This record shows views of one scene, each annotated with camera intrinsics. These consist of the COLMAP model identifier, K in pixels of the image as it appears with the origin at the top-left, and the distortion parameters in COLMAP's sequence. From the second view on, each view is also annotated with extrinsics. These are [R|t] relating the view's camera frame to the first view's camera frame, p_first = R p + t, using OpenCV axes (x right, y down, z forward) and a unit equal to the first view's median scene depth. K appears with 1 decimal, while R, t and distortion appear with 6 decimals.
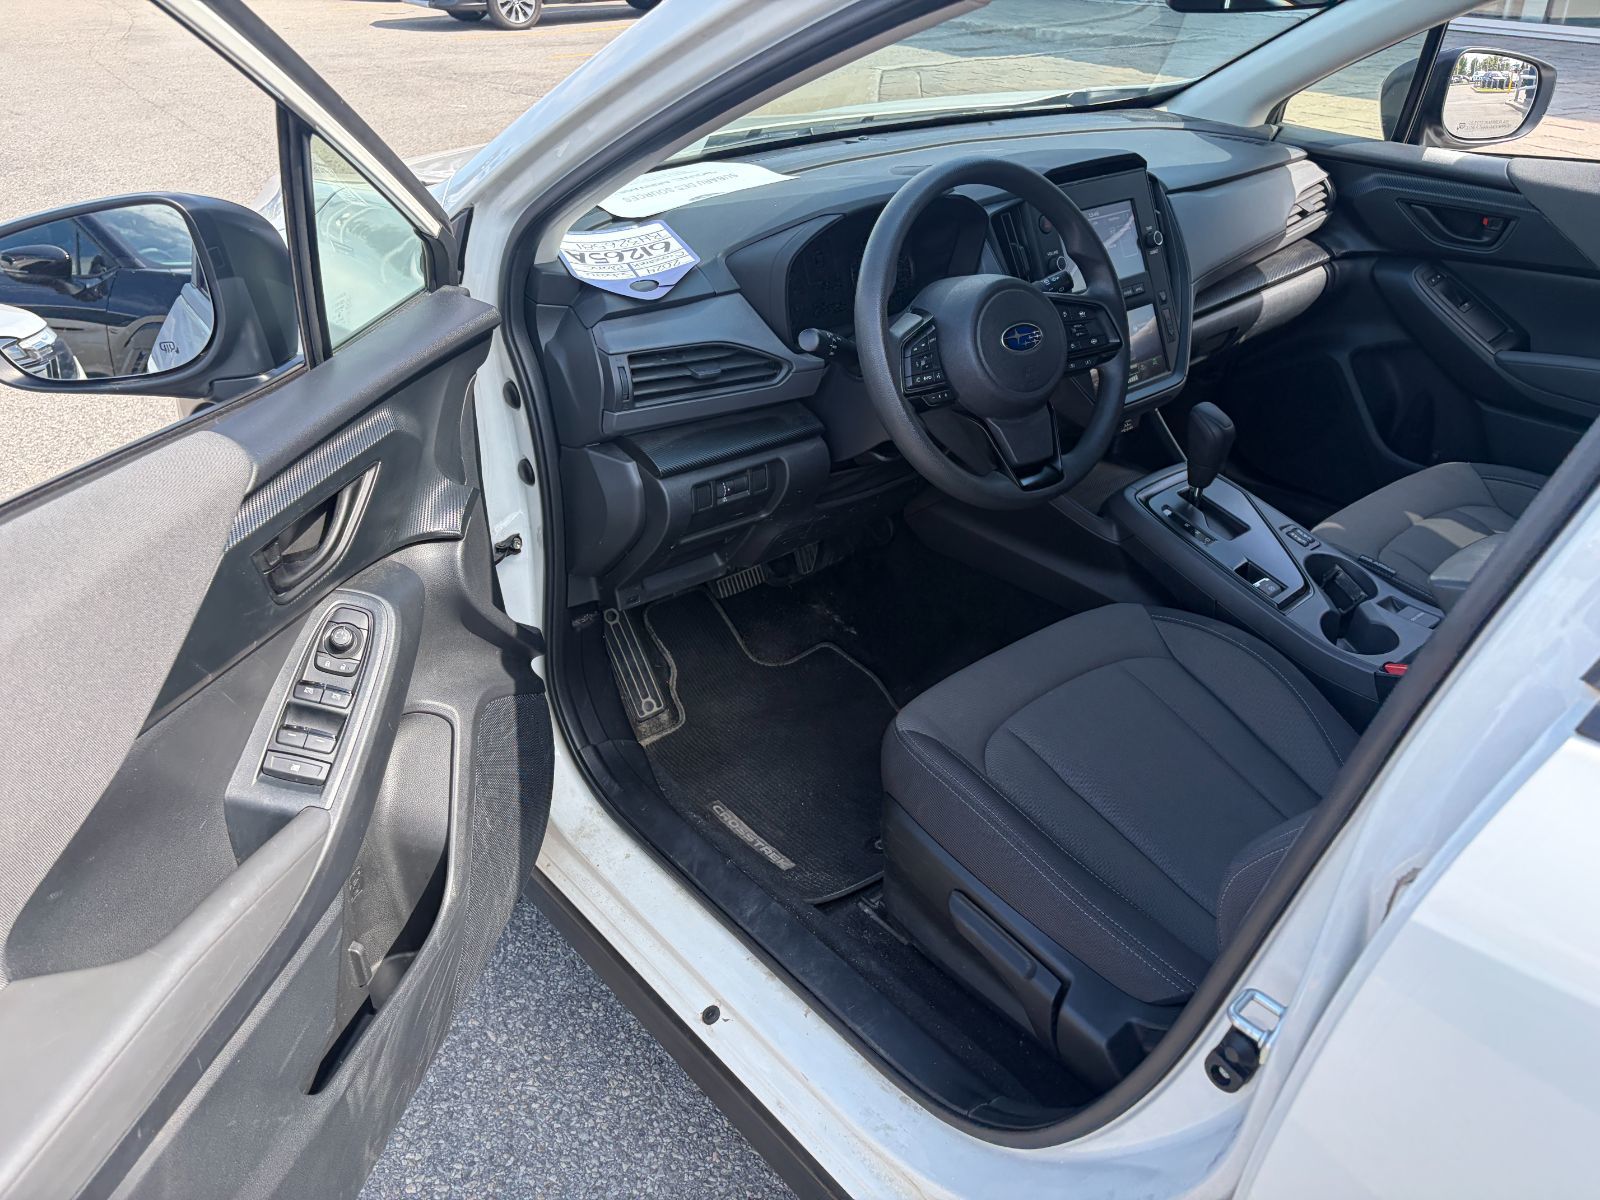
lens RADIAL K [[1233.2, 0, 781.5], [0, 1233.2, 596.8], [0, 0, 1]] dist [0.052435, -0.058912]
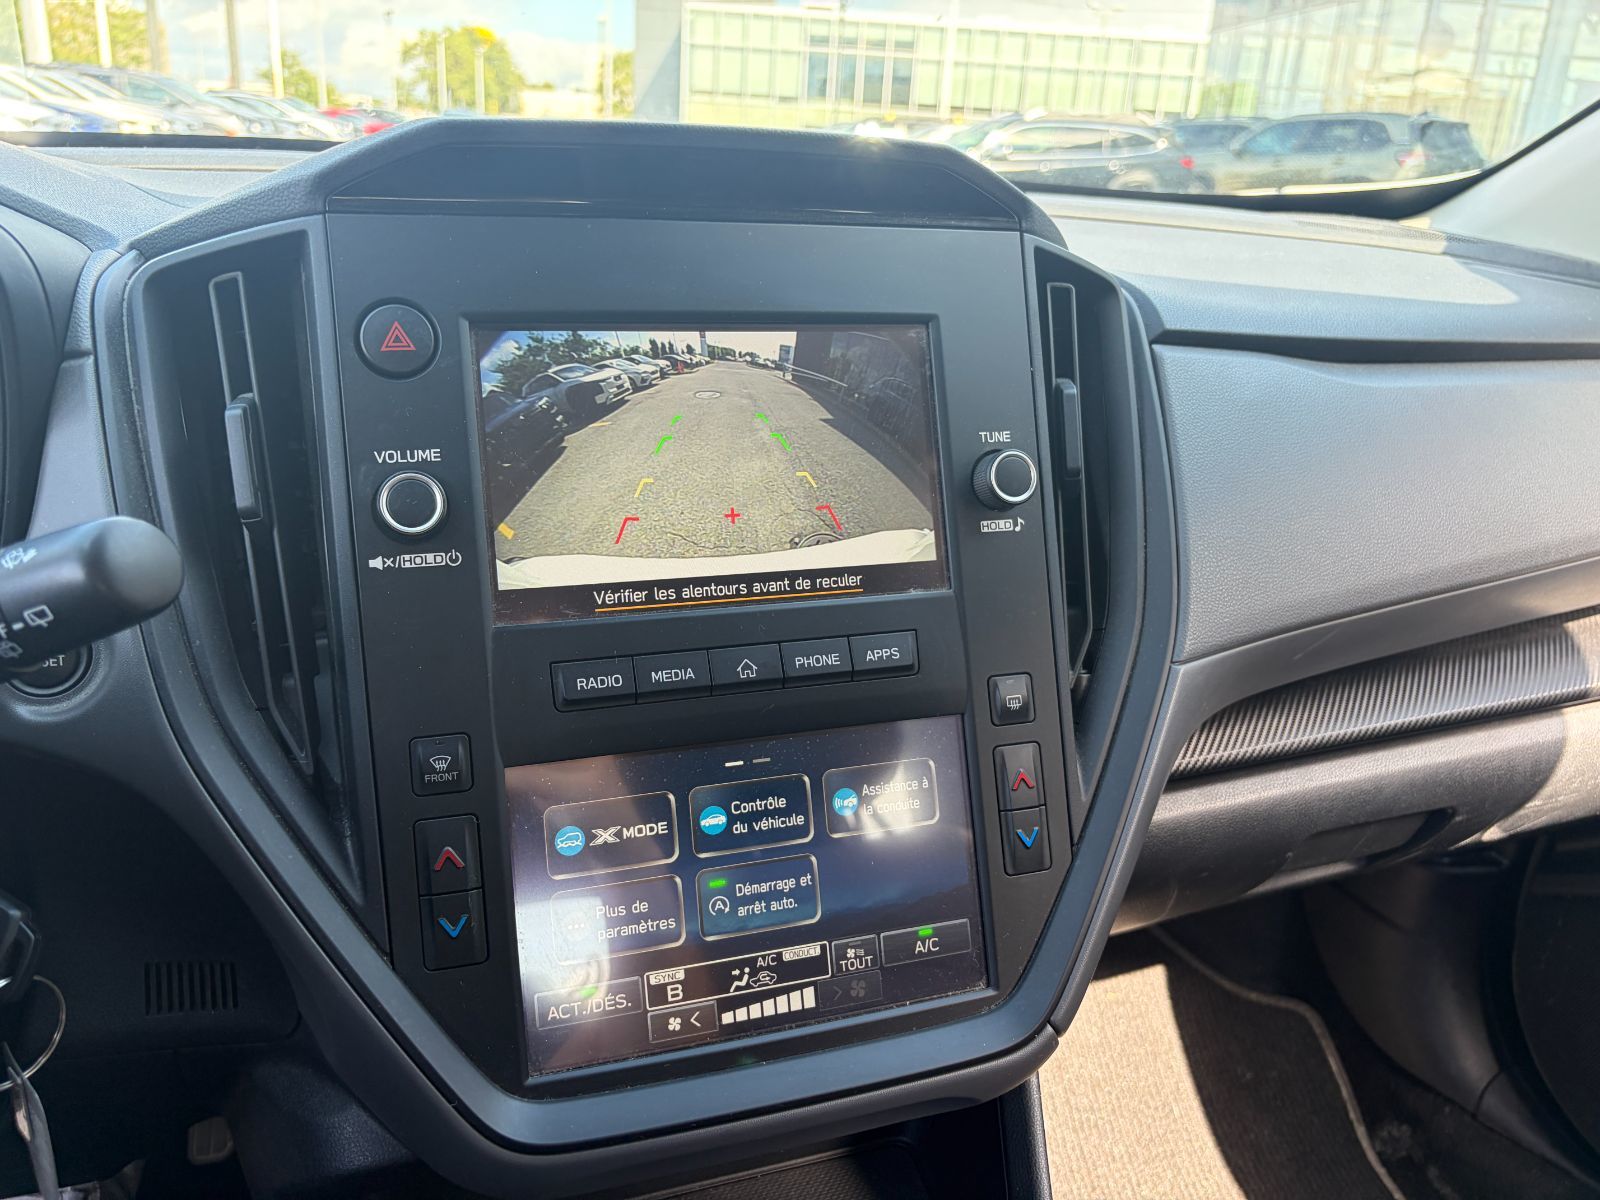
lens RADIAL K [[1233.2, 0, 781.5], [0, 1233.2, 596.8], [0, 0, 1]] dist [0.052435, -0.058912]
pose [[0.934571, 0.164788, -0.315312, 0.339121], [-0.214543, 0.968026, -0.129988, -0.216866], [0.283810, 0.189131, 0.940043, 0.734749]]
